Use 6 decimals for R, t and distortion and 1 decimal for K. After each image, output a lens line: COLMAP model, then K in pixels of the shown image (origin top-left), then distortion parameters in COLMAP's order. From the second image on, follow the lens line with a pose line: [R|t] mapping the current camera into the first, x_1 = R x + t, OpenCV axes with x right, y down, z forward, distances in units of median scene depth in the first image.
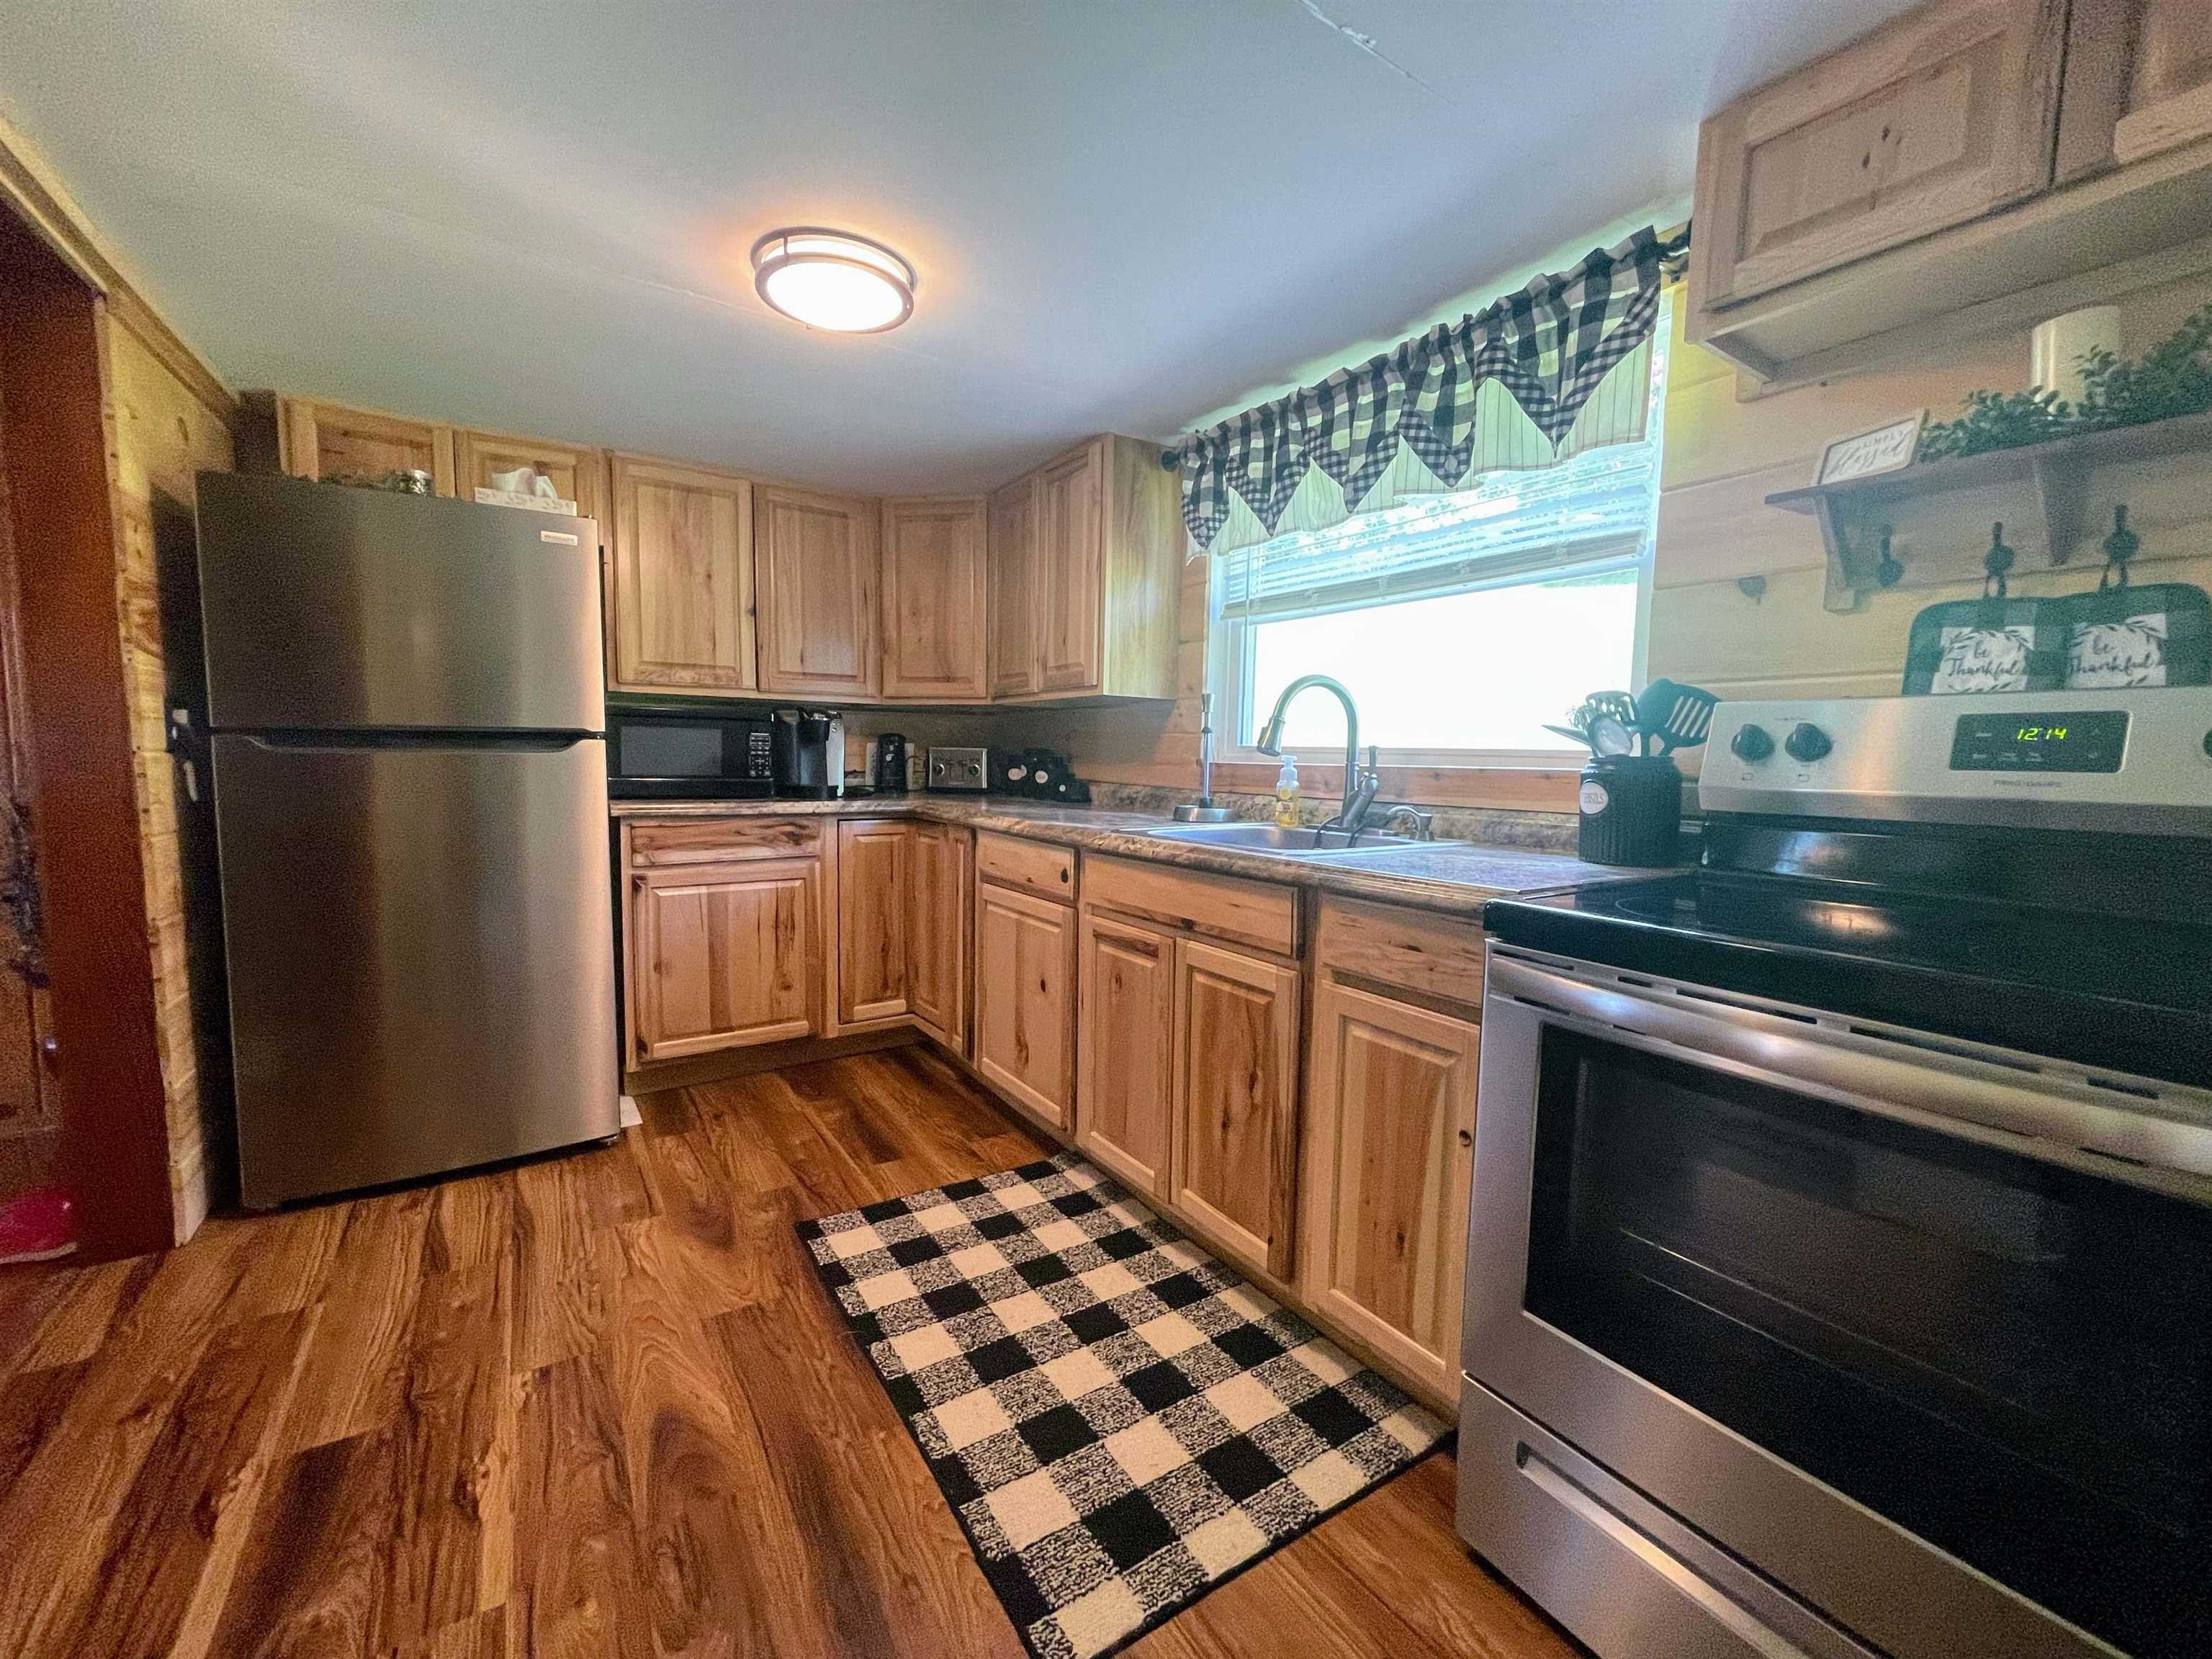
lens RADIAL K [[890.8, 0, 1099.7], [0, 890.8, 815.3], [0, 0, 1]] dist [-0.000888, 0.000798]
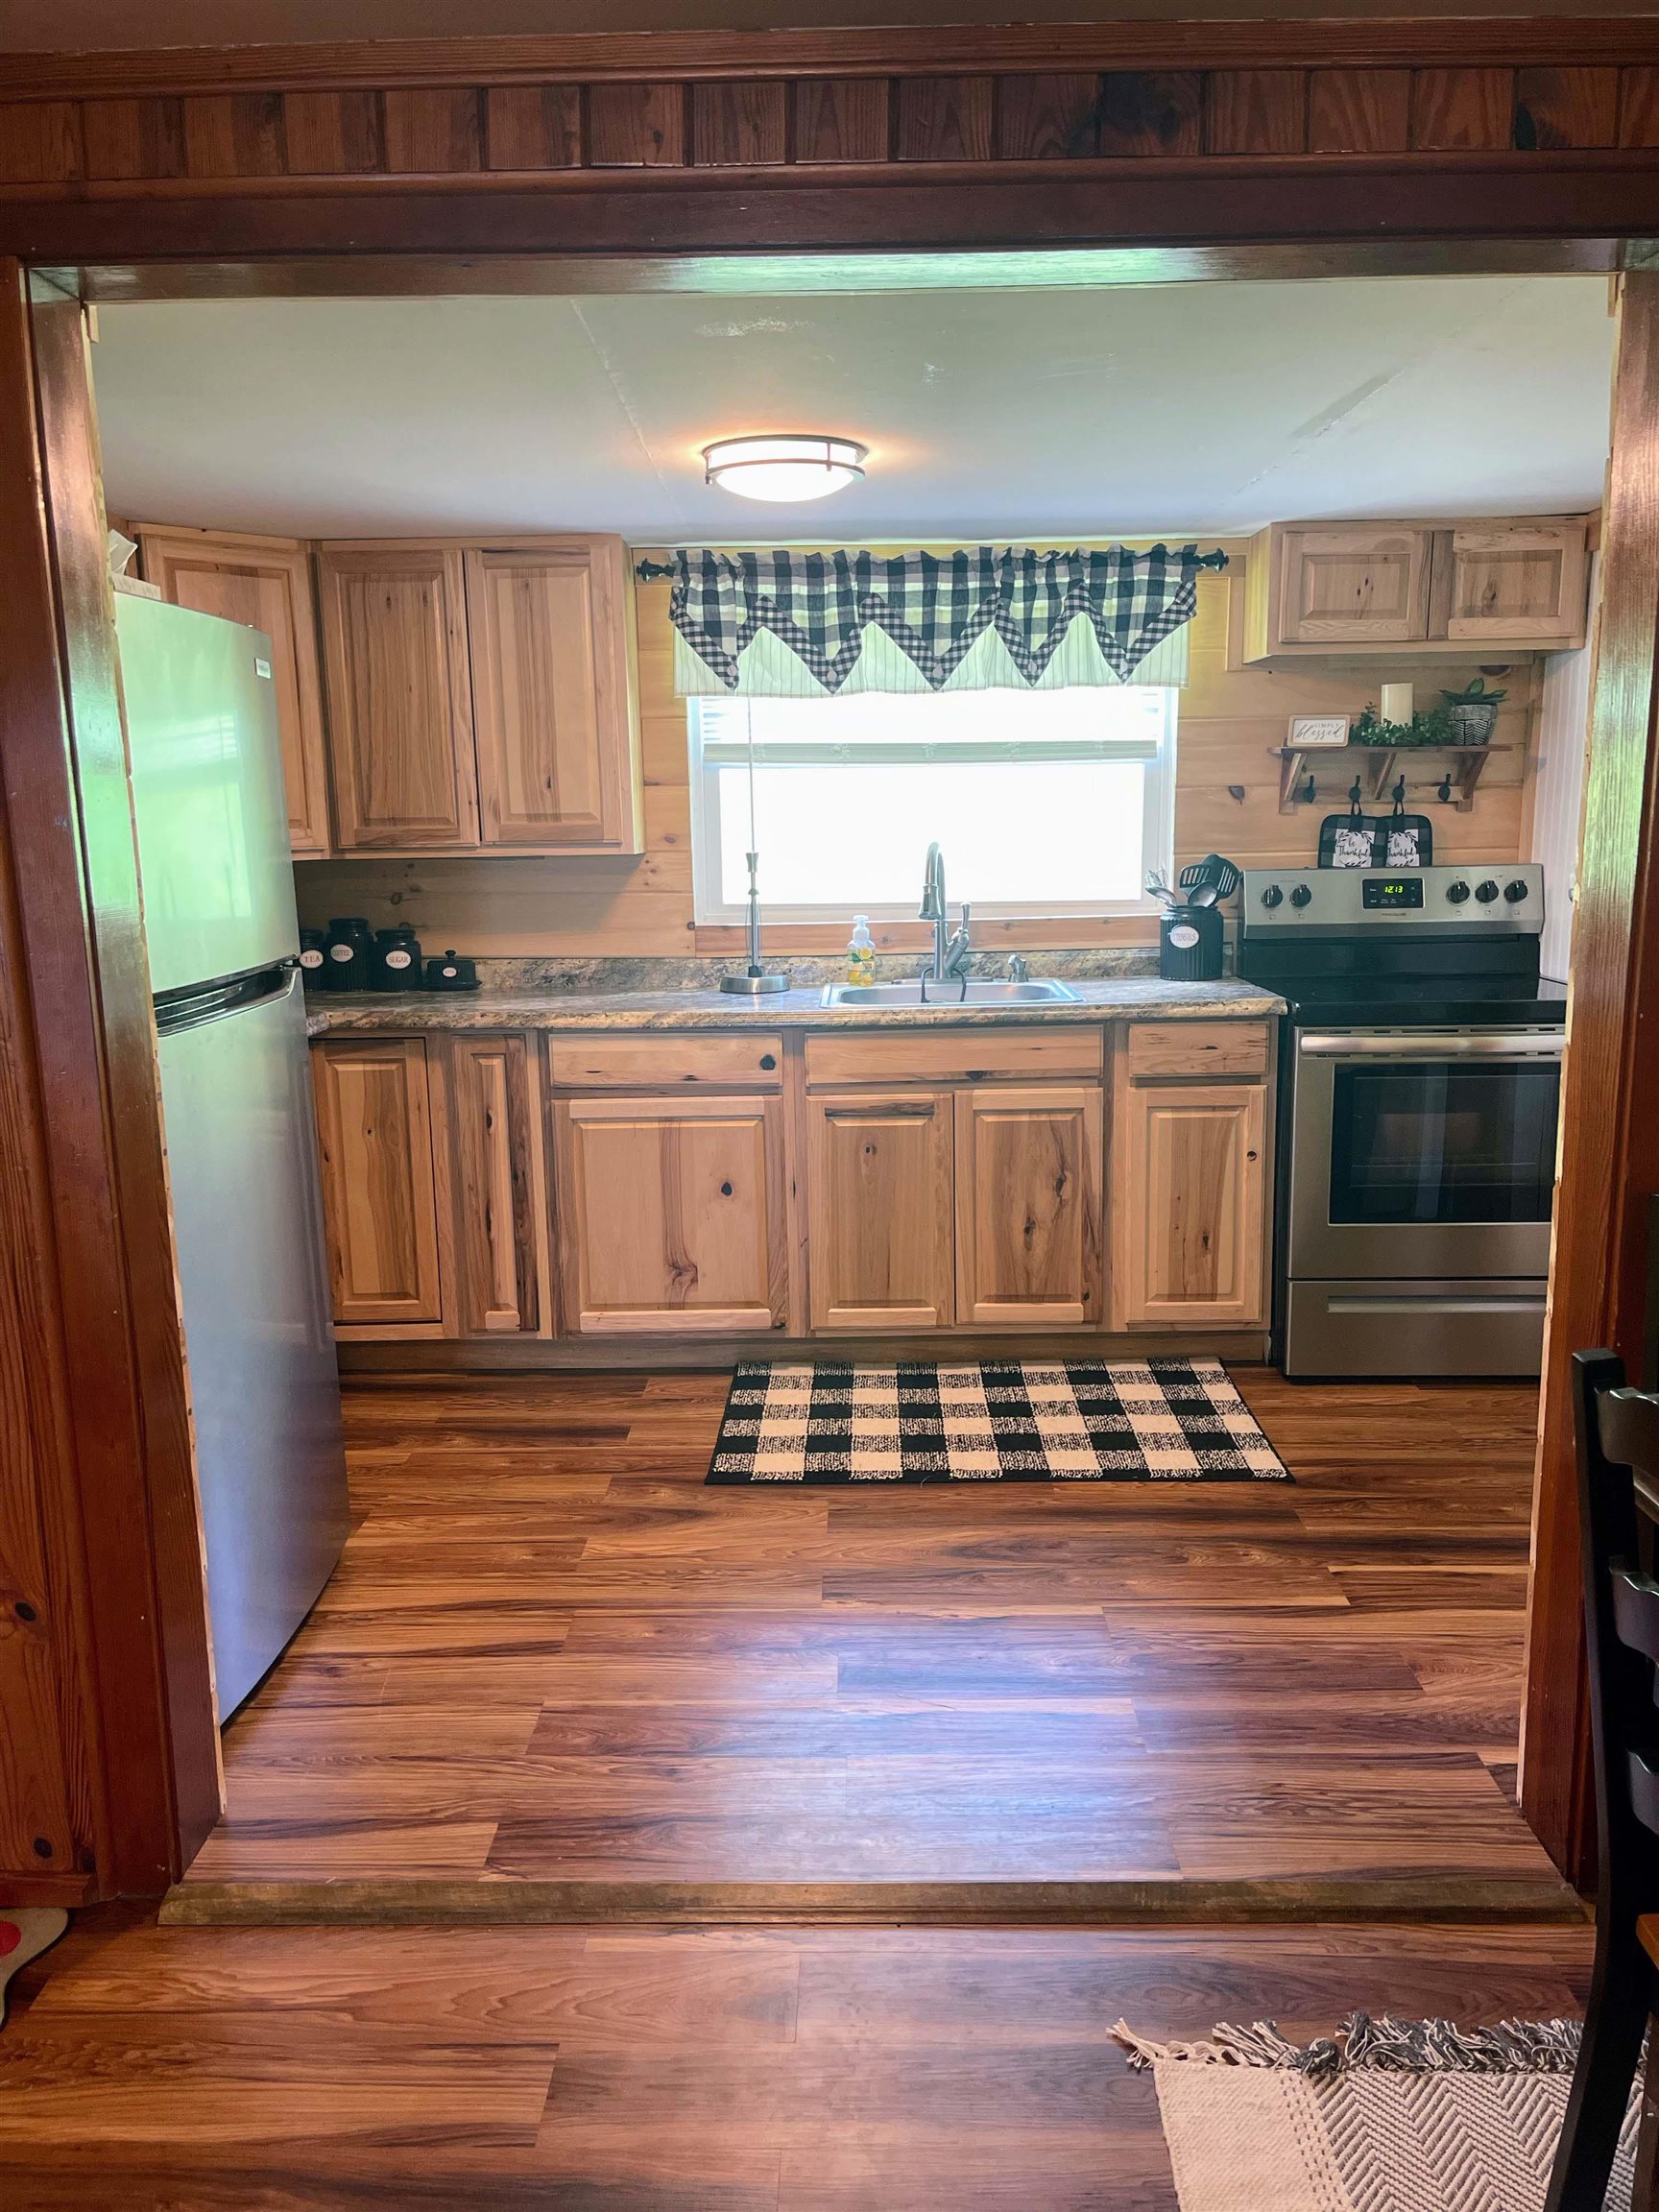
lens RADIAL K [[1637.4, 0, 818.3], [0, 1637.4, 1103.4], [0, 0, 1]] dist [0.031817, -0.024291]
pose [[0.563078, -0.169336, 0.808868, -1.723133], [0.085495, 0.985466, 0.146791, -0.168606], [-0.821969, -0.013501, 0.569372, -0.036158]]
